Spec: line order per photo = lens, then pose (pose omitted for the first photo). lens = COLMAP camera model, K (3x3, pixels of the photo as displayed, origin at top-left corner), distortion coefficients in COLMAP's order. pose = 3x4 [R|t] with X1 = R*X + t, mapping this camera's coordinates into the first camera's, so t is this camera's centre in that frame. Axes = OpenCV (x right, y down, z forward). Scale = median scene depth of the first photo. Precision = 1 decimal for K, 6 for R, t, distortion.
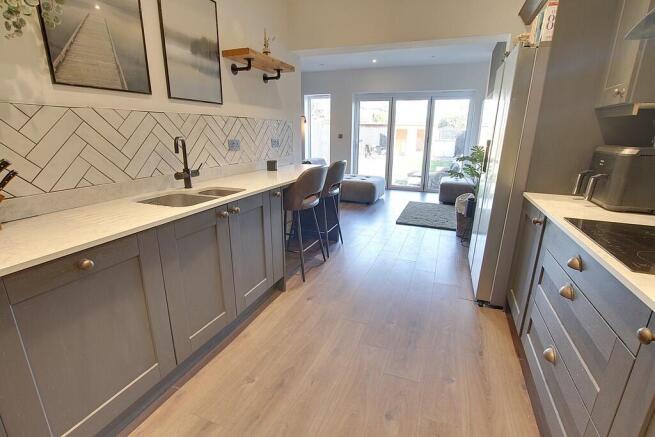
lens RADIAL K [[308.9, 0, 327.5], [0, 308.9, 218.5], [0, 0, 1]] dist [-0.022046, 0.000414]
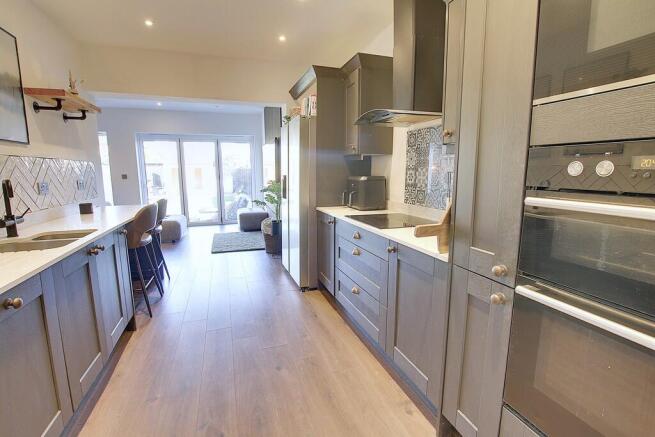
lens RADIAL K [[308.9, 0, 327.5], [0, 308.9, 218.5], [0, 0, 1]] dist [-0.022046, 0.000414]
pose [[0.766520, -0.109953, 0.632738, -0.249929], [0.183993, 0.981534, -0.052331, 0.049383], [-0.615300, 0.156532, 0.772596, -0.186738]]
